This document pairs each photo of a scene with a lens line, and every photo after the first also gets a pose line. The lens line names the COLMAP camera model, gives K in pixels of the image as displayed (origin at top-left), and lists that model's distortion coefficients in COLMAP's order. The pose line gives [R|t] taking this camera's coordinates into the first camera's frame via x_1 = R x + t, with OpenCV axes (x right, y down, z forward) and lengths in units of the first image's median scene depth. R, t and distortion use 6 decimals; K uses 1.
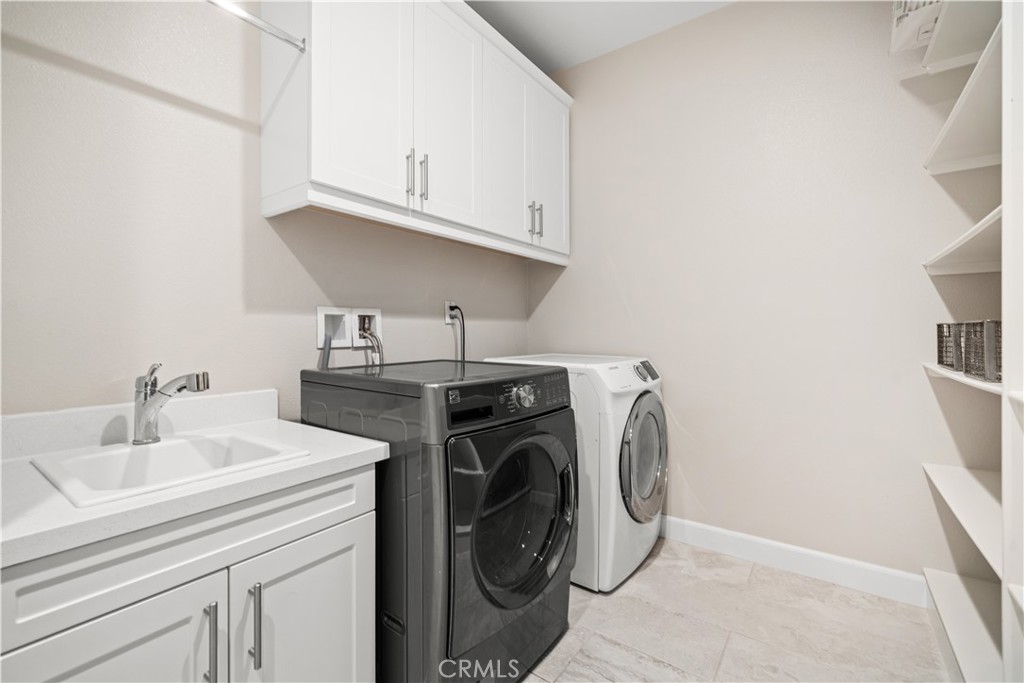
lens RADIAL K [[439.6, 0, 512.7], [0, 439.6, 337.0], [0, 0, 1]] dist [-0.000099, -0.000056]
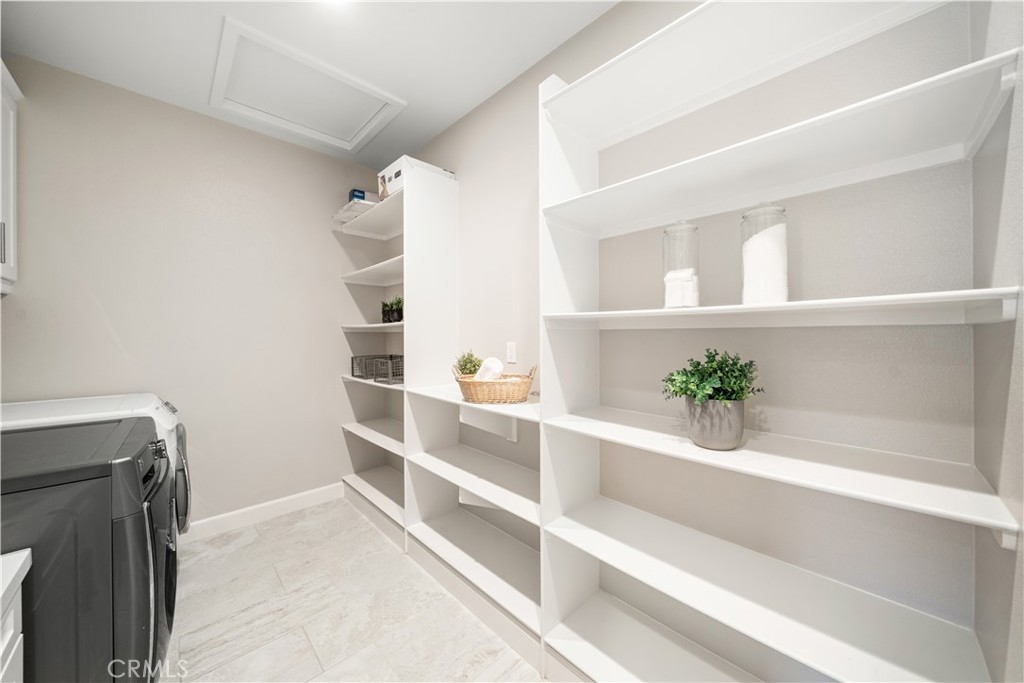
lens RADIAL K [[351.5, 0, 512.6], [0, 351.5, 338.6], [0, 0, 1]] dist [0.000062, -0.000045]
pose [[0.165973, -0.004983, 0.986118, -0.495920], [0.003827, 0.999983, 0.004409, -0.107850], [-0.986123, 0.003042, 0.165989, -0.033546]]
